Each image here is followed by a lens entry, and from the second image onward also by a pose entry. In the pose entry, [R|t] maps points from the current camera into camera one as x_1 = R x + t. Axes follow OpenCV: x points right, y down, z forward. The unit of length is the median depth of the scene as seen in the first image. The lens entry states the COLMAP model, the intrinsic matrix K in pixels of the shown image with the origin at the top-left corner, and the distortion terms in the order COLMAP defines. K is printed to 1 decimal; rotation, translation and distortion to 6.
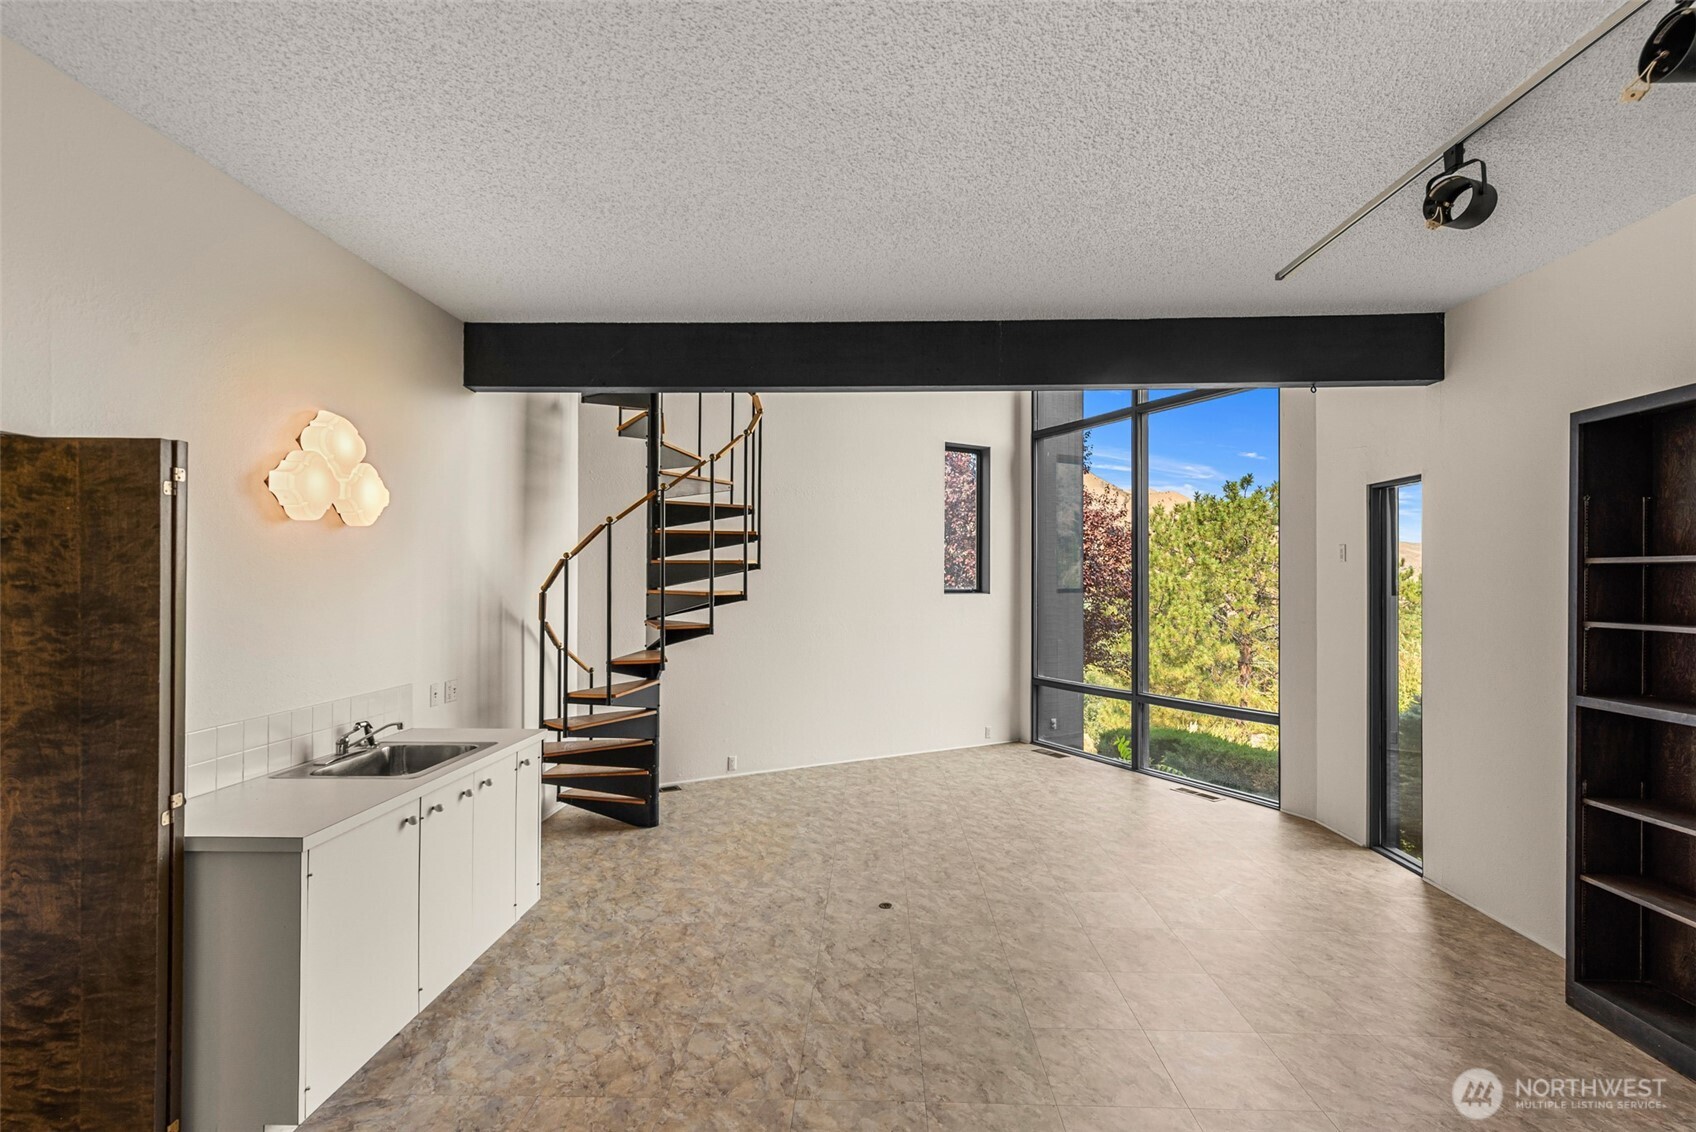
lens RADIAL K [[742.4, 0, 851.7], [0, 742.4, 577.4], [0, 0, 1]] dist [0.002341, -0.000564]
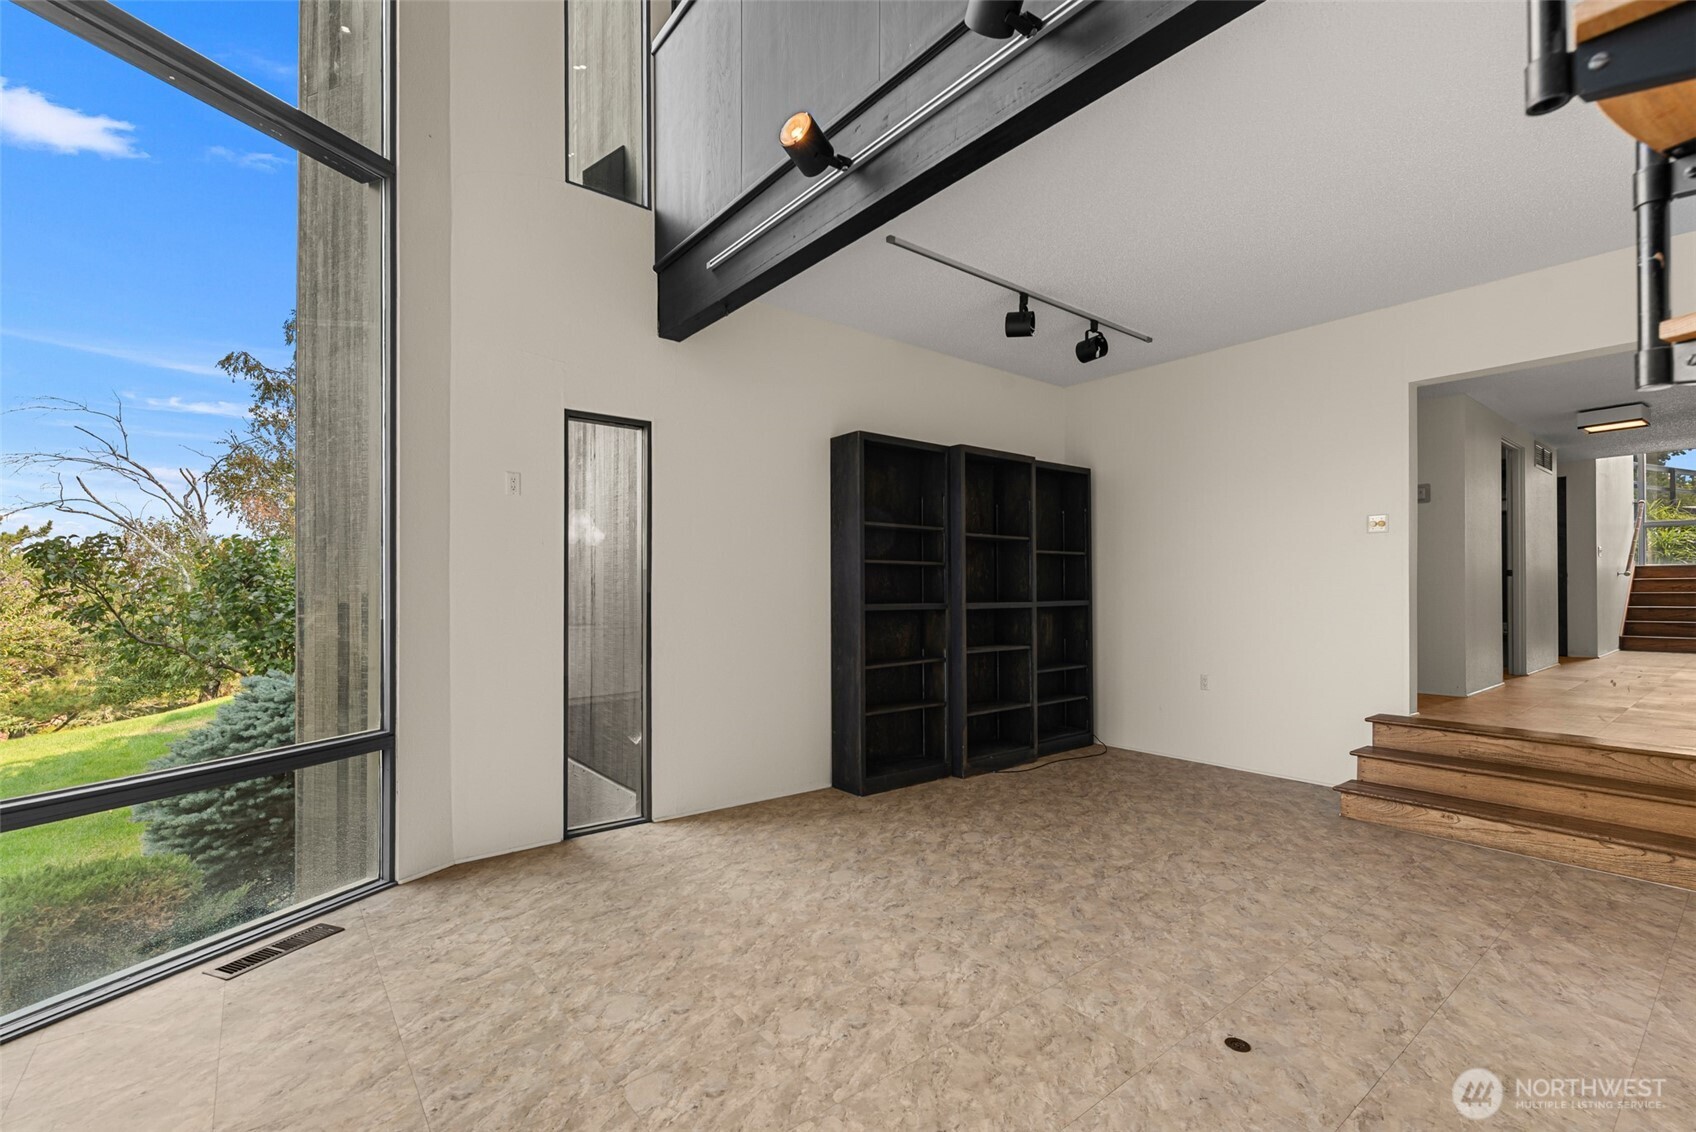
lens RADIAL K [[742.4, 0, 856.5], [0, 742.4, 580.2], [0, 0, 1]] dist [0.002341, -0.000564]
pose [[-0.650675, 0.009820, 0.759293, -0.223144], [-0.004346, 0.999852, -0.016655, 0.114936], [-0.759344, -0.014136, -0.650536, 1.802061]]
